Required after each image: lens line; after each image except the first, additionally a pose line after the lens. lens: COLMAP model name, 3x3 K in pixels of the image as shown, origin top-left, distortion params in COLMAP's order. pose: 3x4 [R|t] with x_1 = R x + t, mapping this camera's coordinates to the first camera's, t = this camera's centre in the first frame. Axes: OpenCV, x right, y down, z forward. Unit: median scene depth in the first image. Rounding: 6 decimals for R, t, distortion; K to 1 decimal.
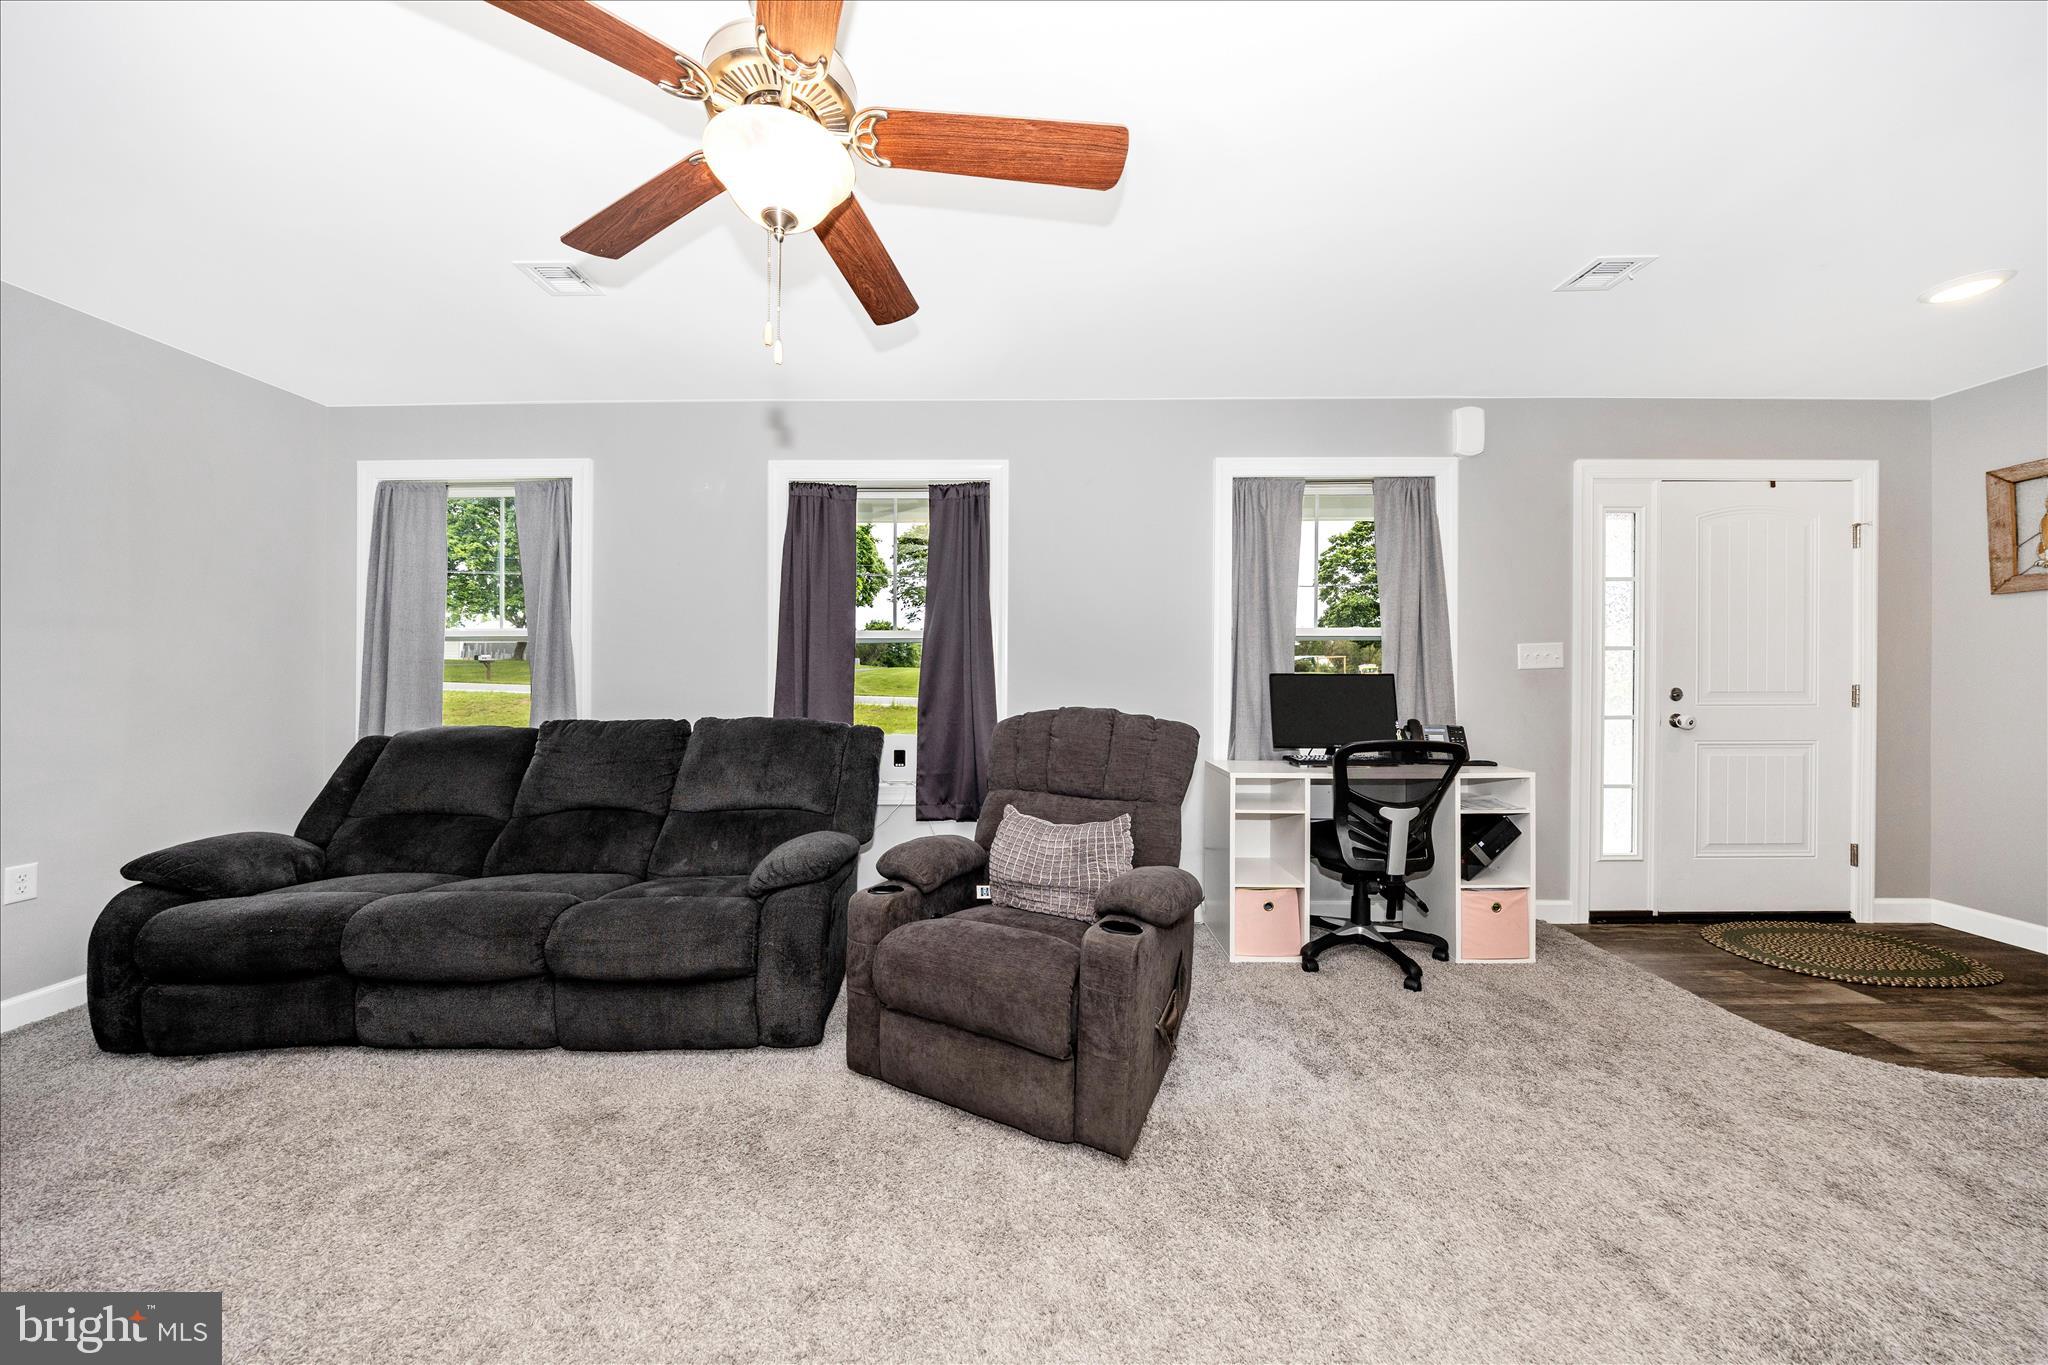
lens RADIAL K [[661.3, 0, 1023.2], [0, 661.3, 671.4], [0, 0, 1]] dist [-0.000728, 0.000056]
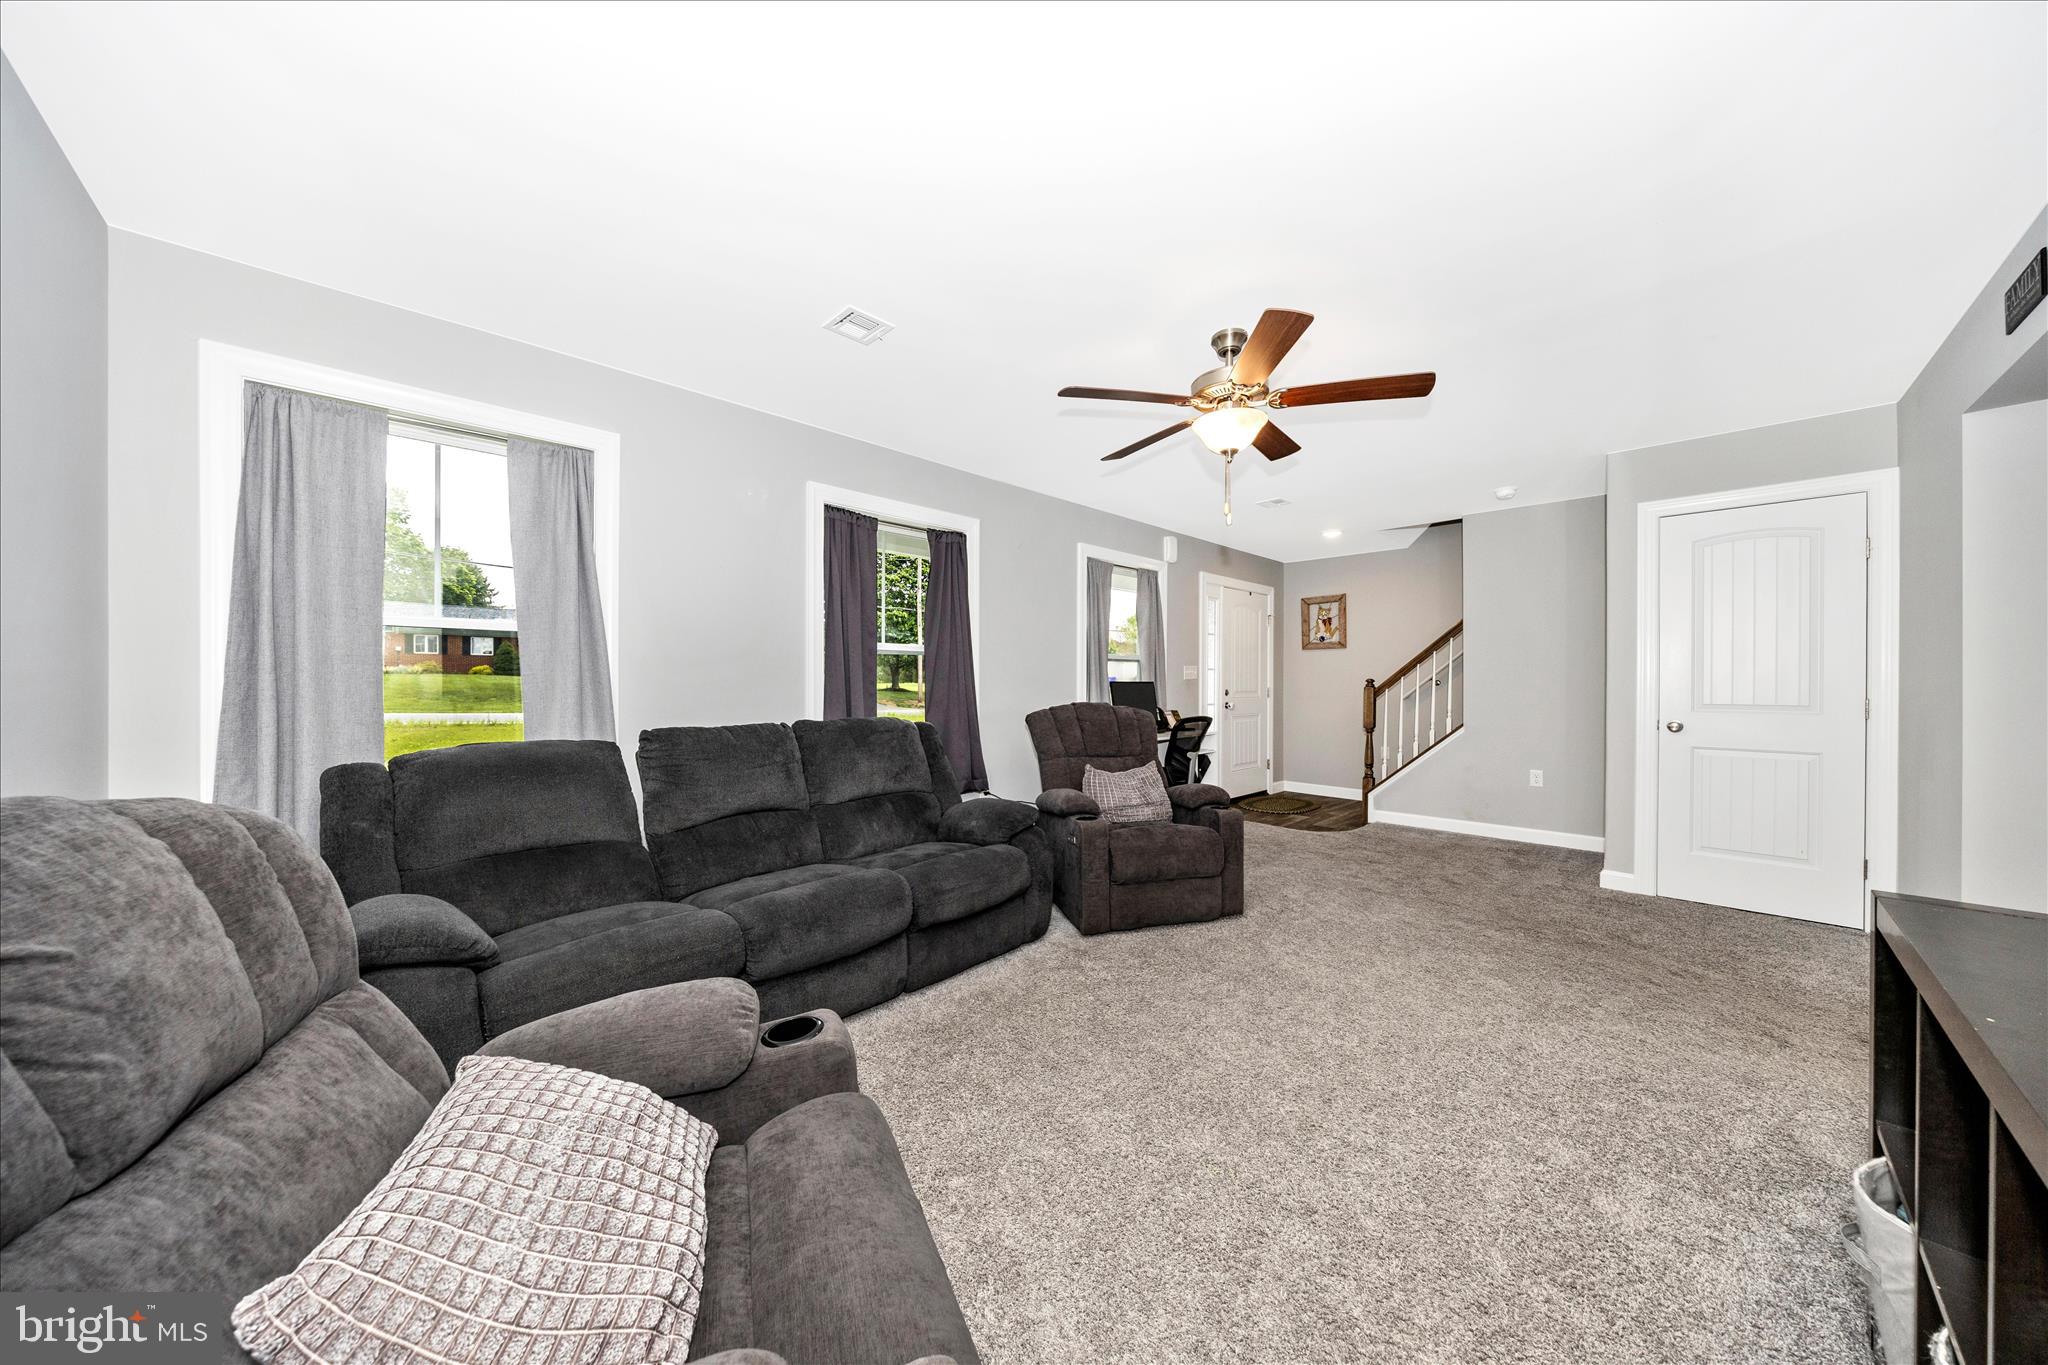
lens RADIAL K [[649.7, 0, 1020.0], [0, 649.7, 681.8], [0, 0, 1]] dist [0.020206, 0.000015]
pose [[0.718926, 0.003137, 0.695080, -0.868310], [-0.004523, 0.999990, 0.000166, 0.004193], [-0.695072, -0.003263, 0.718933, 0.004496]]
